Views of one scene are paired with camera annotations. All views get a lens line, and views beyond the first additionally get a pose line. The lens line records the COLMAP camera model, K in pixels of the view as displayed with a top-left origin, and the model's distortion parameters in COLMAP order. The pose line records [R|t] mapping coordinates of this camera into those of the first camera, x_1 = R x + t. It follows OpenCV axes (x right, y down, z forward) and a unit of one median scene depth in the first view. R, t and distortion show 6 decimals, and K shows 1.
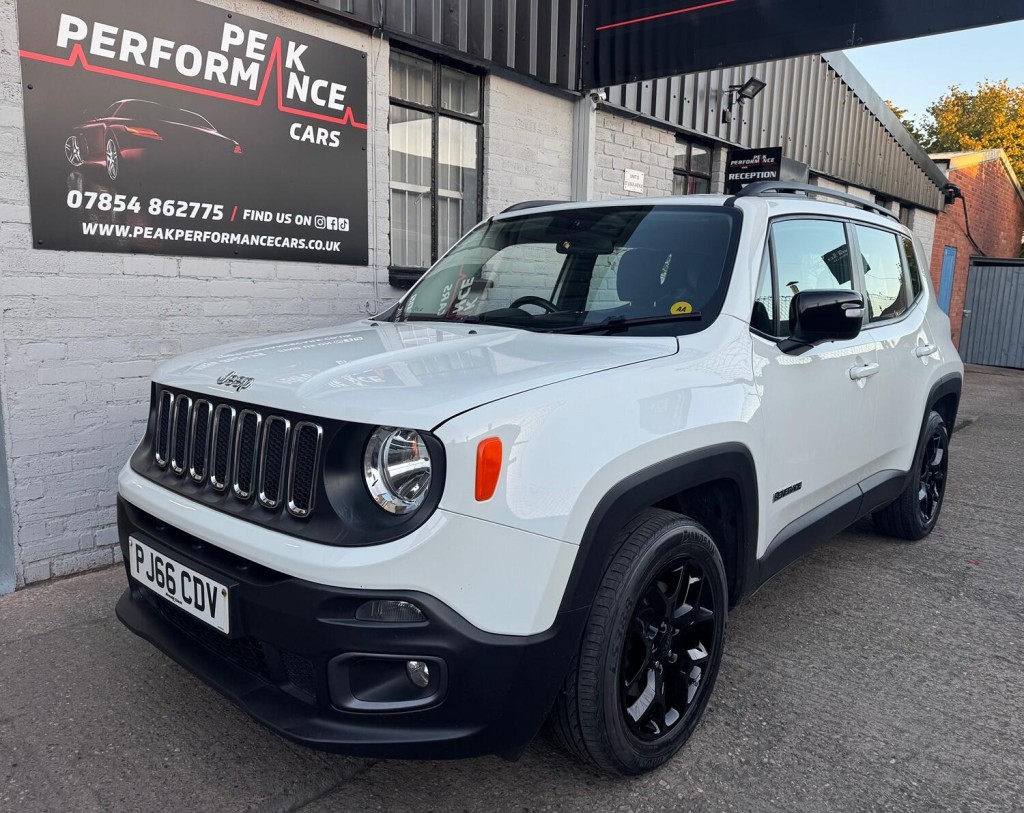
lens RADIAL K [[762.5, 0, 525.4], [0, 762.5, 408.1], [0, 0, 1]] dist [0.035759, -0.009298]
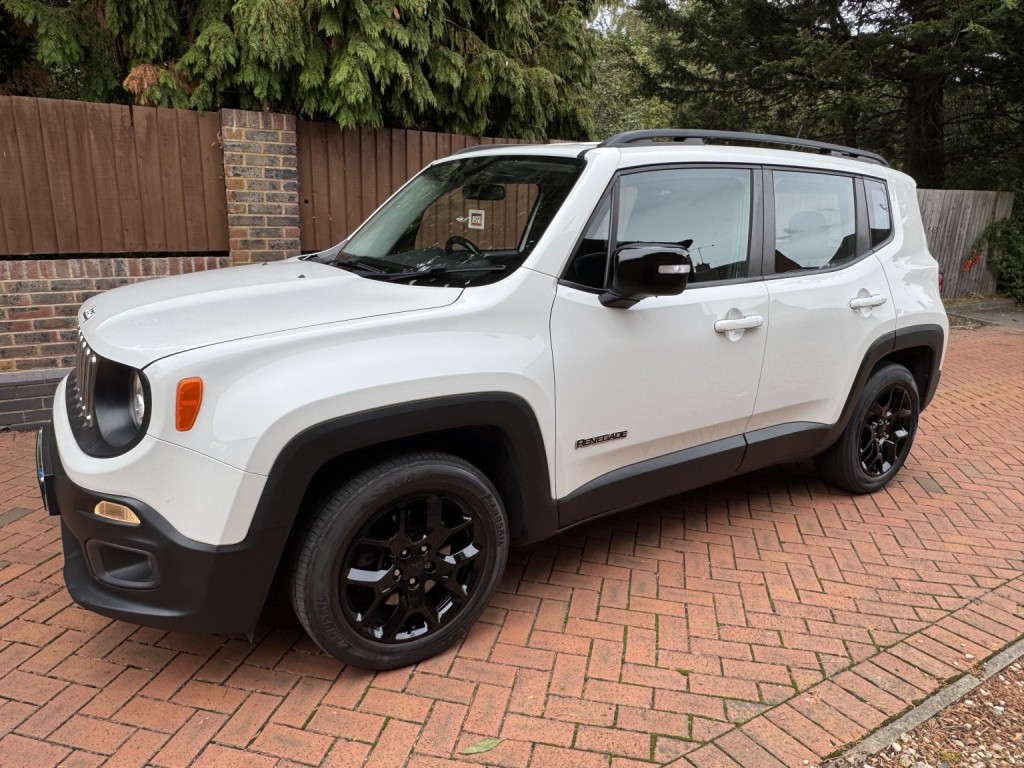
lens RADIAL K [[691.7, 0, 508.0], [0, 691.7, 383.9], [0, 0, 1]] dist [-0.006740, 0.005822]
pose [[0.963745, 0.073143, -0.256605, 0.641153], [-0.048351, 0.993646, 0.101634, -0.077452], [0.262408, -0.085542, 0.961158, 0.094302]]
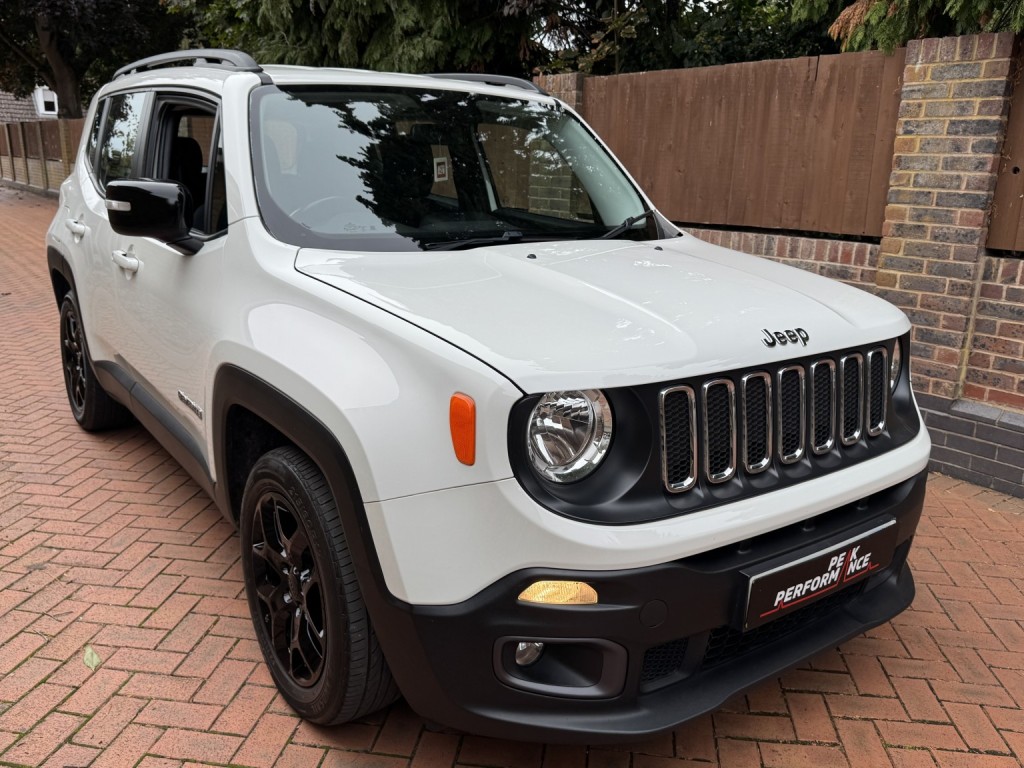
lens RADIAL K [[856.2, 0, 509.6], [0, 856.2, 385.5], [0, 0, 1]] dist [0.031861, -0.046578]
pose [[-0.183488, 0.226058, -0.956676, 1.435133], [-0.180286, 0.948954, 0.258812, -0.294347], [0.966348, 0.219964, -0.133366, 1.729443]]
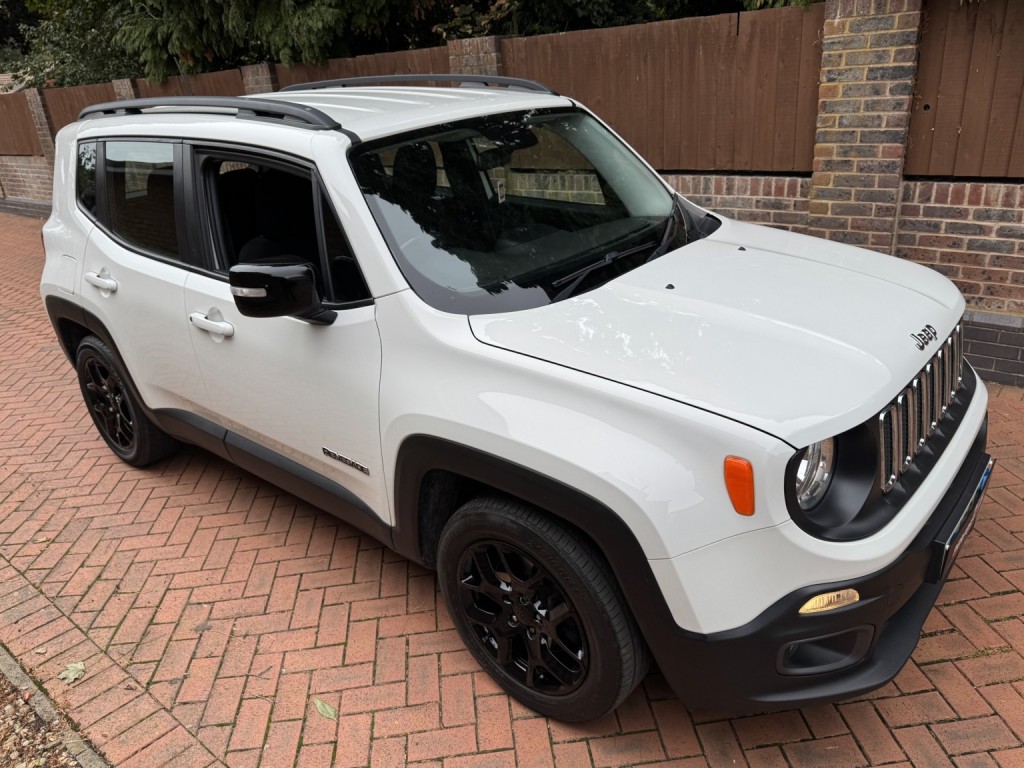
lens RADIAL K [[755.2, 0, 510.3], [0, 755.2, 391.0], [0, 0, 1]] dist [0.011822, -0.015354]
pose [[0.049436, 0.378000, -0.924485, 1.378079], [-0.072976, 0.924510, 0.374108, -0.438484], [0.996108, 0.048971, 0.073289, 1.214563]]
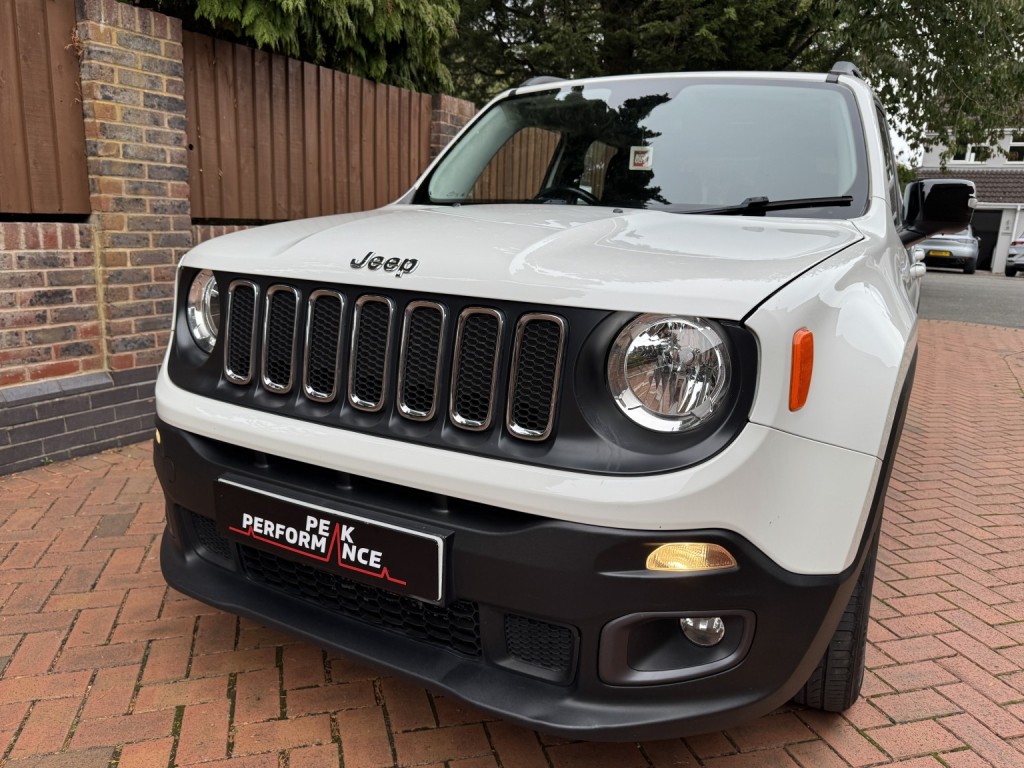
lens RADIAL K [[755.2, 0, 514.3], [0, 755.2, 385.2], [0, 0, 1]] dist [0.011822, -0.015354]
pose [[0.974120, -0.030450, 0.223970, -0.464526], [0.013858, 0.997066, 0.075285, 0.031192], [-0.225606, -0.070233, 0.971684, 0.283816]]
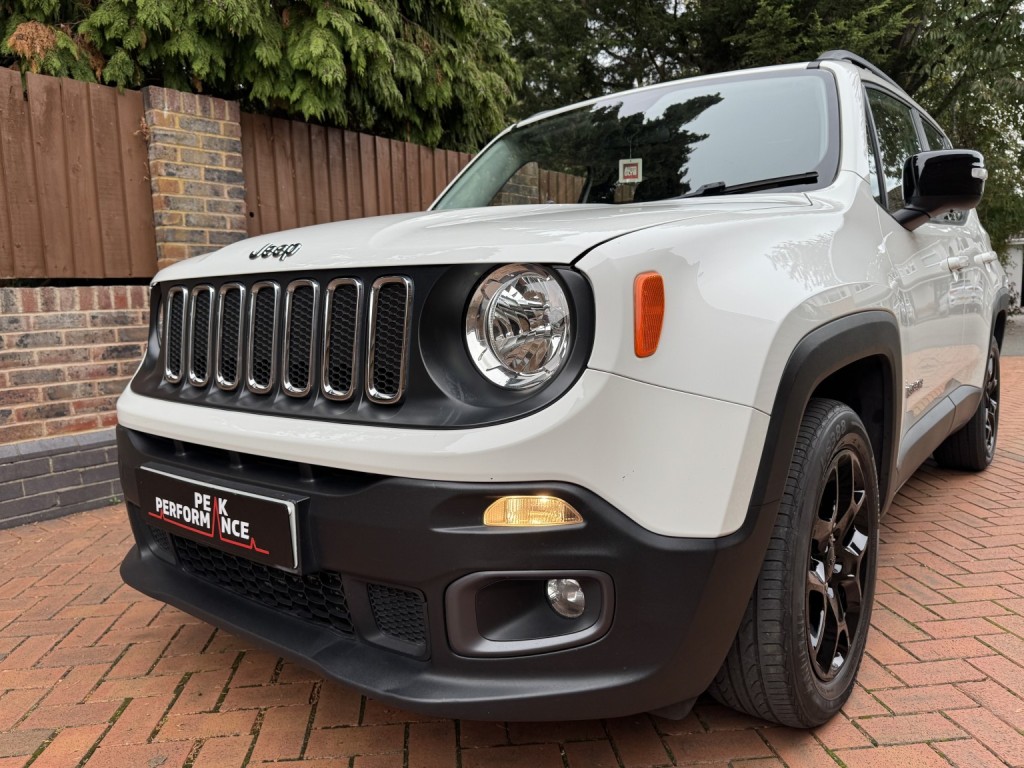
lens RADIAL K [[755.2, 0, 511.3], [0, 755.2, 385.9], [0, 0, 1]] dist [0.011822, -0.015354]
pose [[0.997413, -0.056532, 0.044402, -0.199373], [0.057899, 0.997867, -0.030140, 0.150069], [-0.042603, 0.032633, 0.998559, 0.255638]]
